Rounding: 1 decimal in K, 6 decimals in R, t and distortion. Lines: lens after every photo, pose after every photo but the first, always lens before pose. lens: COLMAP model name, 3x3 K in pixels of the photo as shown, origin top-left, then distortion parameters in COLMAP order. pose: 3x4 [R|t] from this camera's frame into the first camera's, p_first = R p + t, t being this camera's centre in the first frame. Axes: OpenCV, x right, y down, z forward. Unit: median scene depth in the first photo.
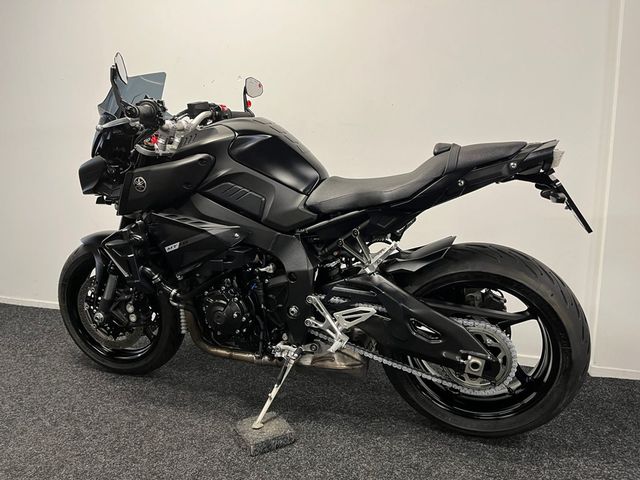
lens RADIAL K [[481.4, 0, 320.0], [0, 481.4, 240.0], [0, 0, 1]] dist [0.082542, -0.111797]
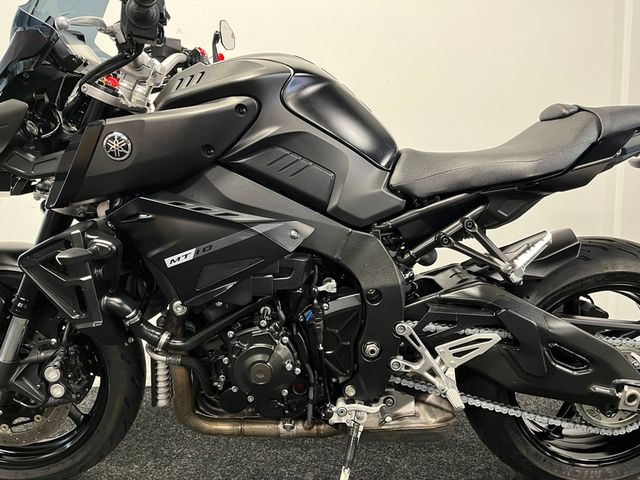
lens RADIAL K [[481.4, 0, 320.0], [0, 481.4, 240.0], [0, 0, 1]] dist [0.082542, -0.111797]
pose [[0.939300, -0.025265, 0.342166, -0.346436], [0.044385, 0.997853, -0.048164, 0.028787], [-0.340215, 0.060428, 0.938404, 0.409291]]
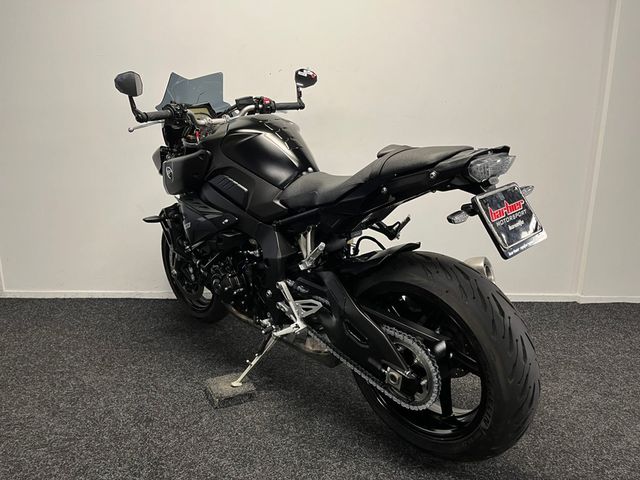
lens RADIAL K [[481.4, 0, 320.0], [0, 481.4, 240.0], [0, 0, 1]] dist [0.082542, -0.111797]
pose [[0.882199, 0.108665, -0.458167, 0.552524], [-0.072922, 0.992798, 0.095055, -0.089537], [0.465196, -0.050447, 0.883769, 0.079970]]
